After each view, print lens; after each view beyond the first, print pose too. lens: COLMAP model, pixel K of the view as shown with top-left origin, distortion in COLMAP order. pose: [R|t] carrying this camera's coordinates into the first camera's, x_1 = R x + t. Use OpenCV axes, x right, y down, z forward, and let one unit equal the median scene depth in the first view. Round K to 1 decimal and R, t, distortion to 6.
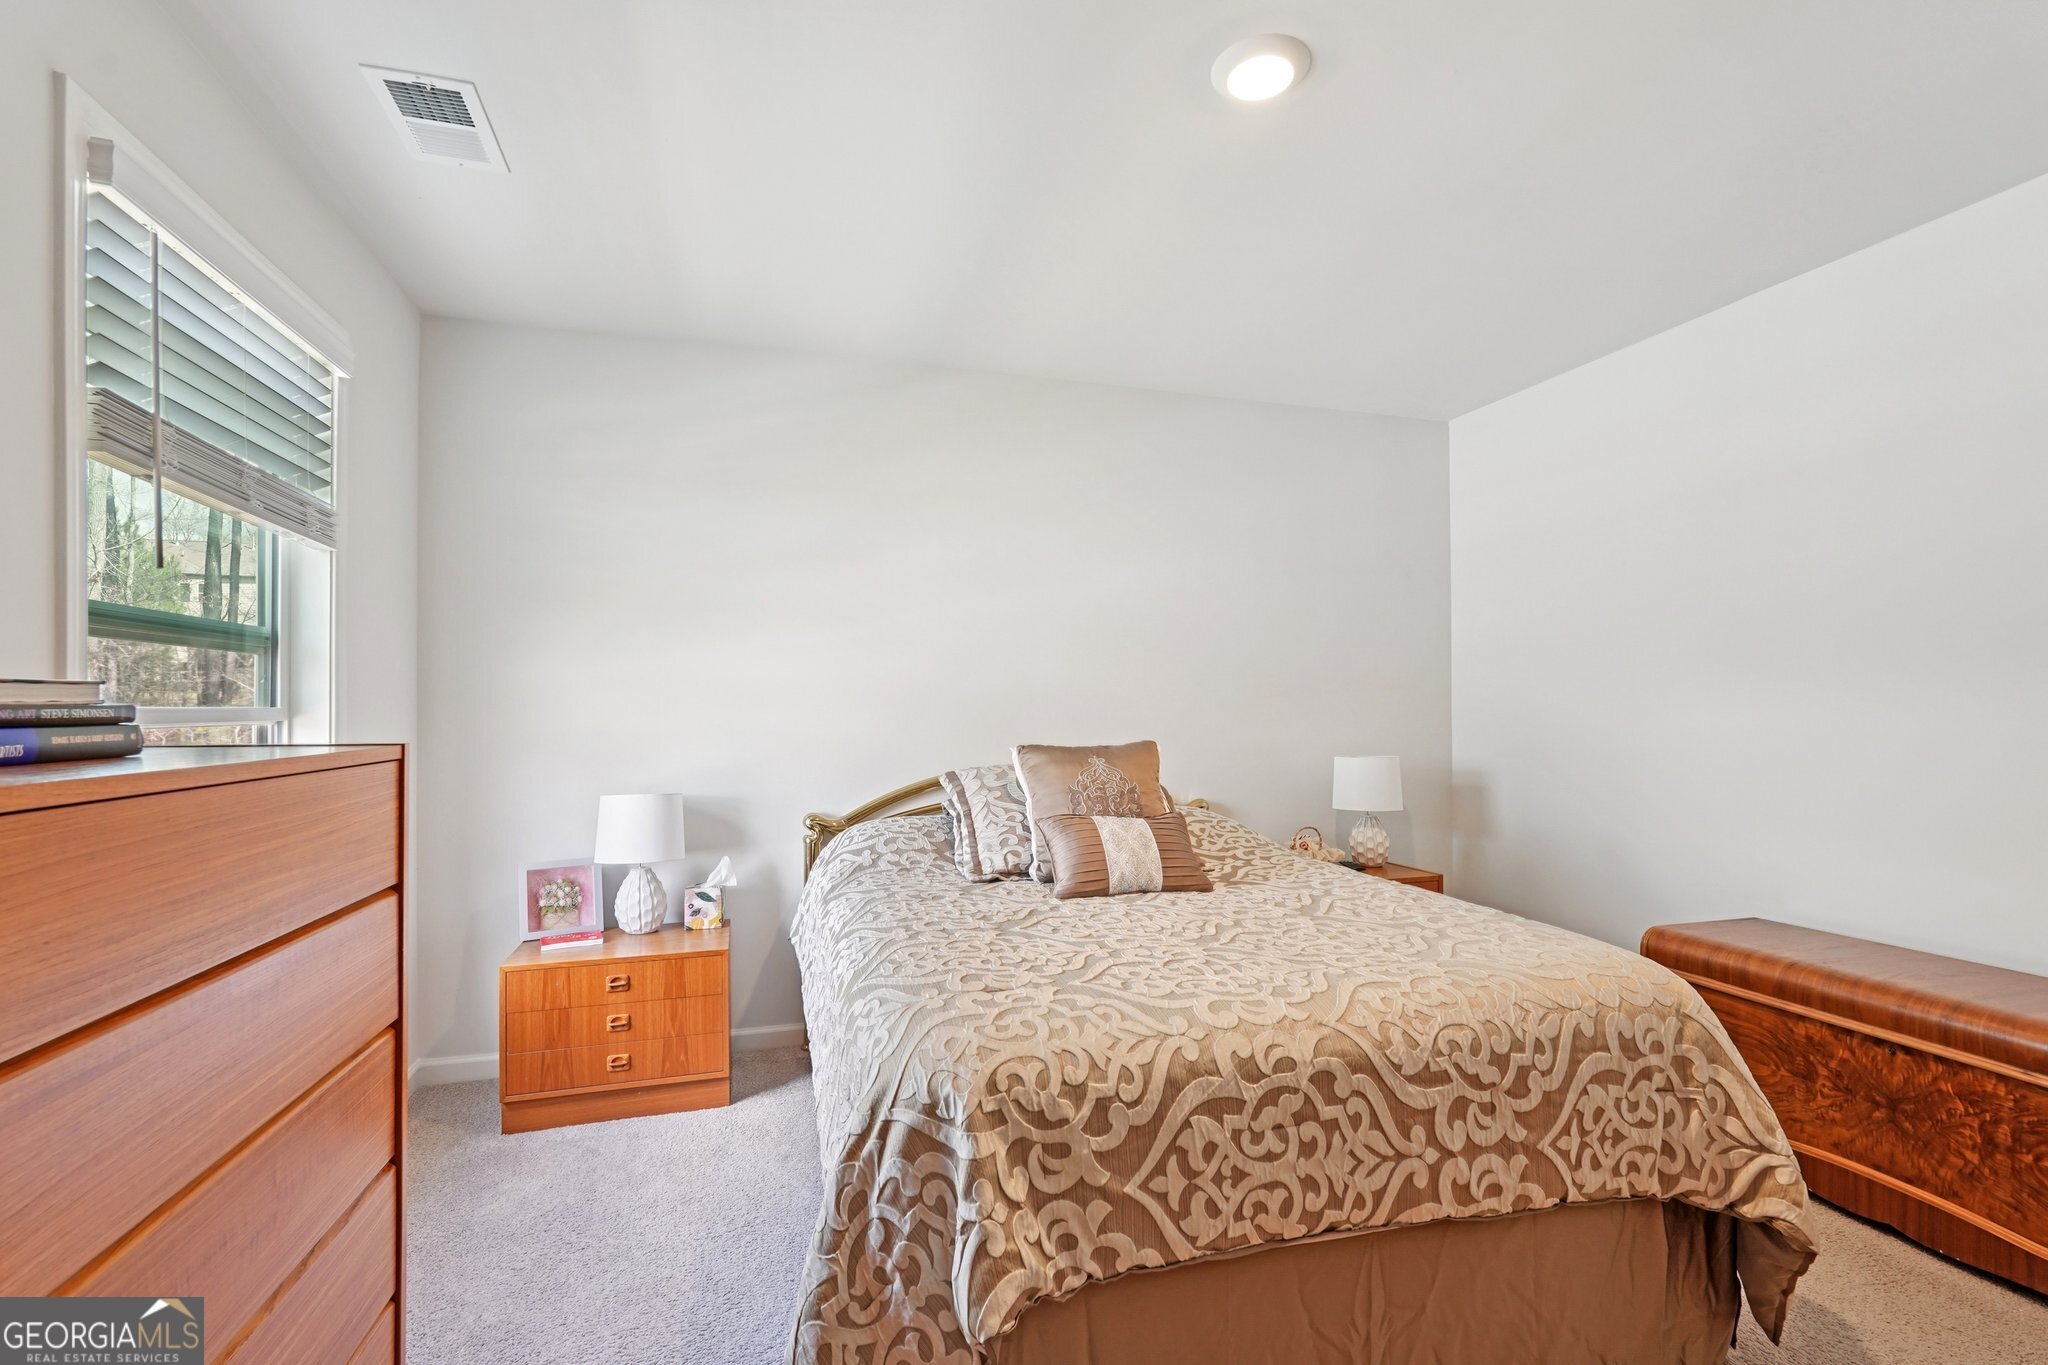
lens RADIAL K [[914.3, 0, 1023.1], [0, 914.3, 670.4], [0, 0, 1]] dist [-0.012545, 0.007979]
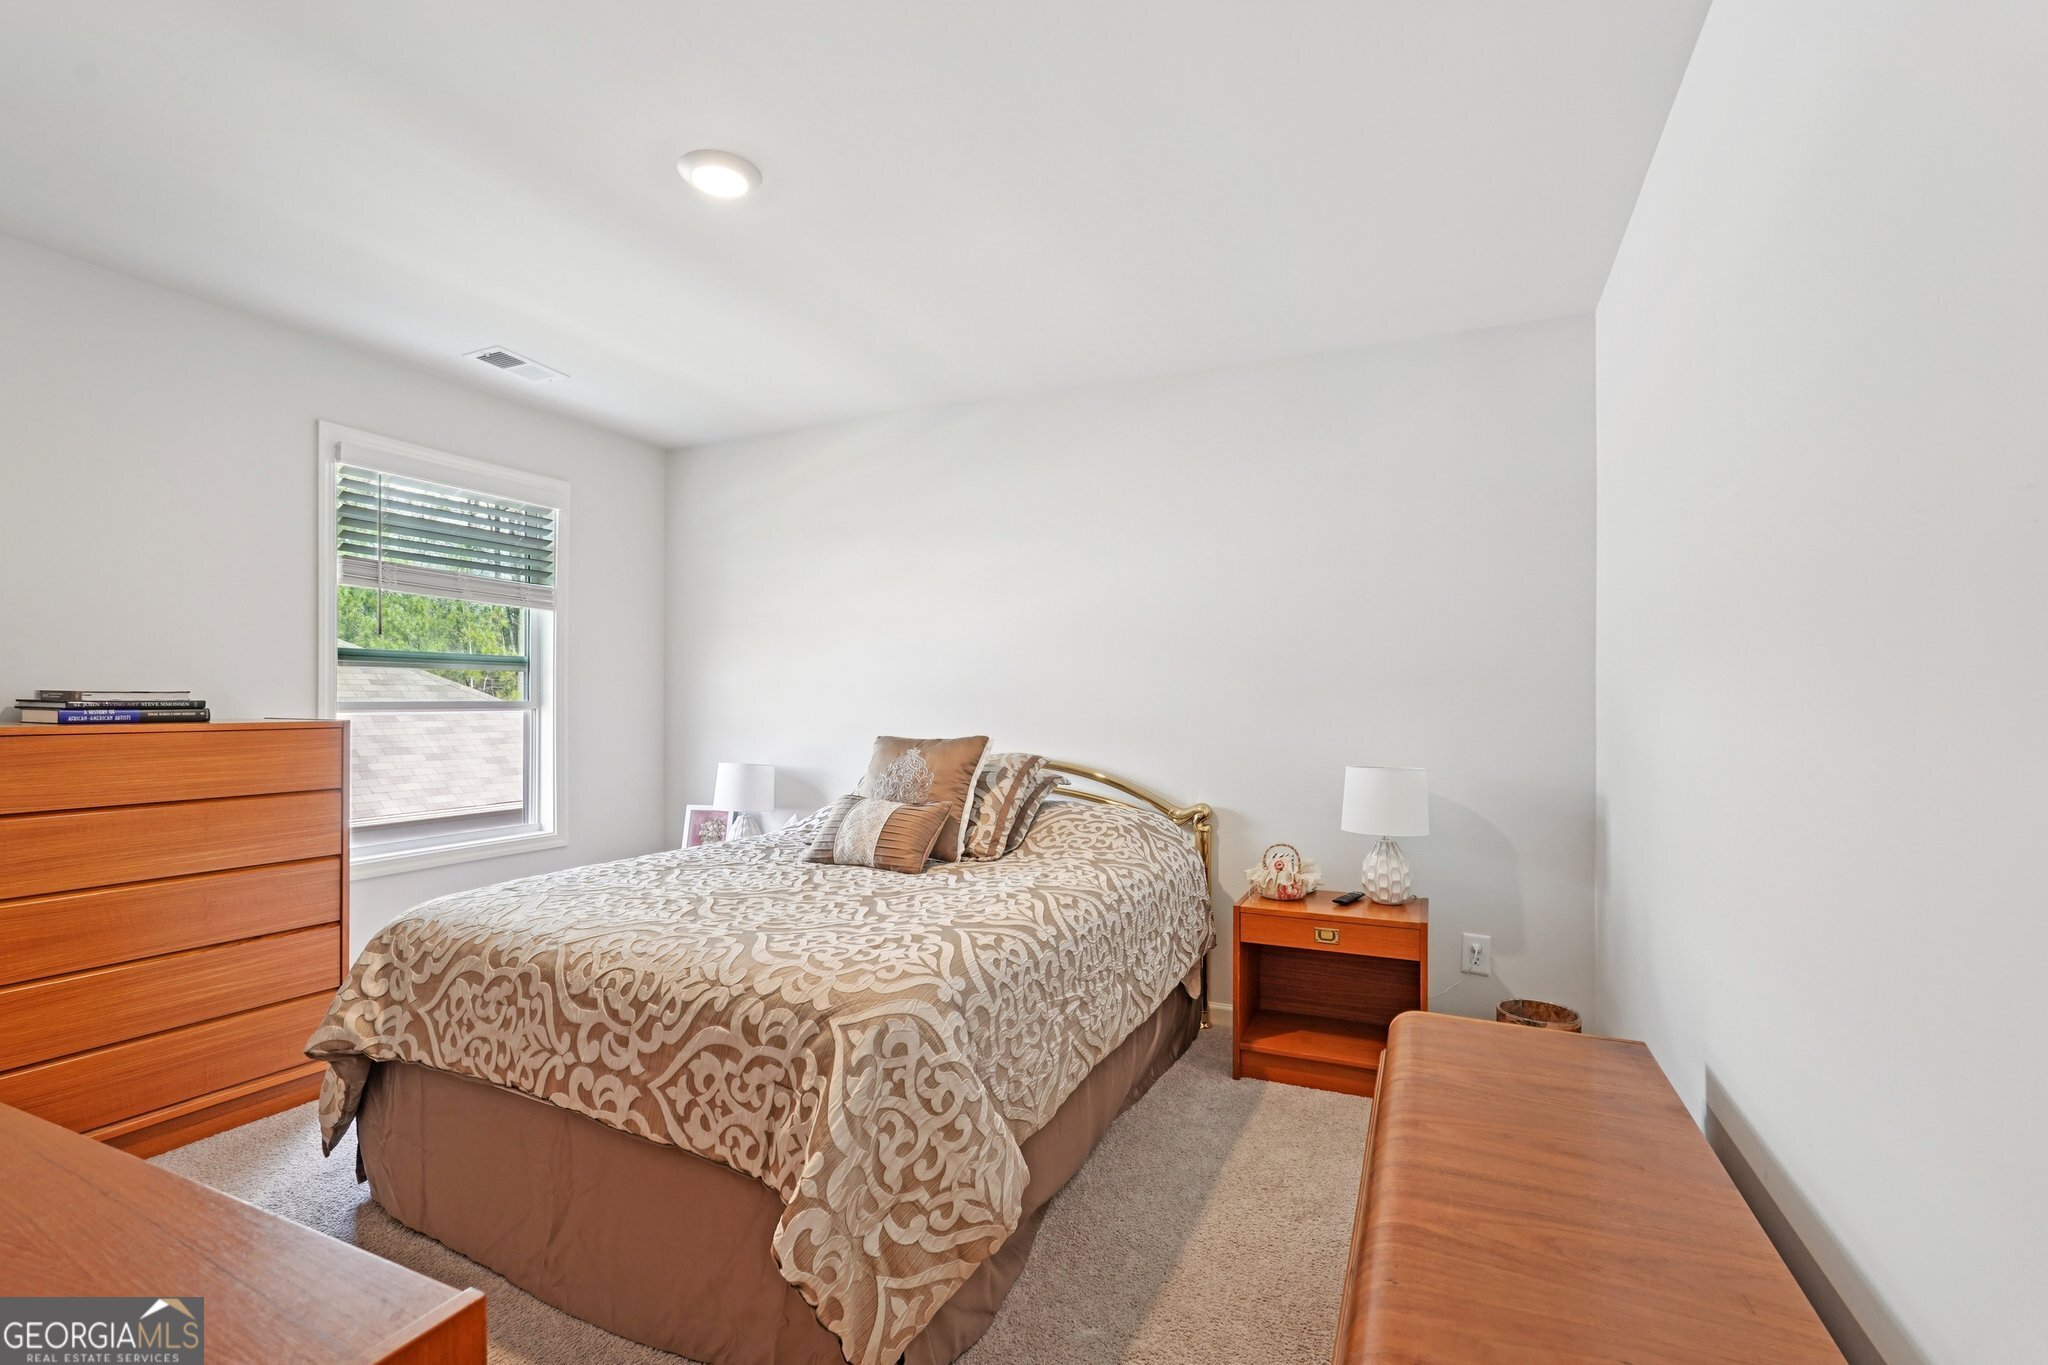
lens RADIAL K [[914.3, 0, 1023.1], [0, 914.3, 670.4], [0, 0, 1]] dist [-0.012545, 0.007979]
pose [[0.759626, -0.011433, -0.650260, 1.722522], [0.014890, 0.999889, -0.000186, 0.001945], [0.650190, -0.009541, 0.759712, 0.442543]]
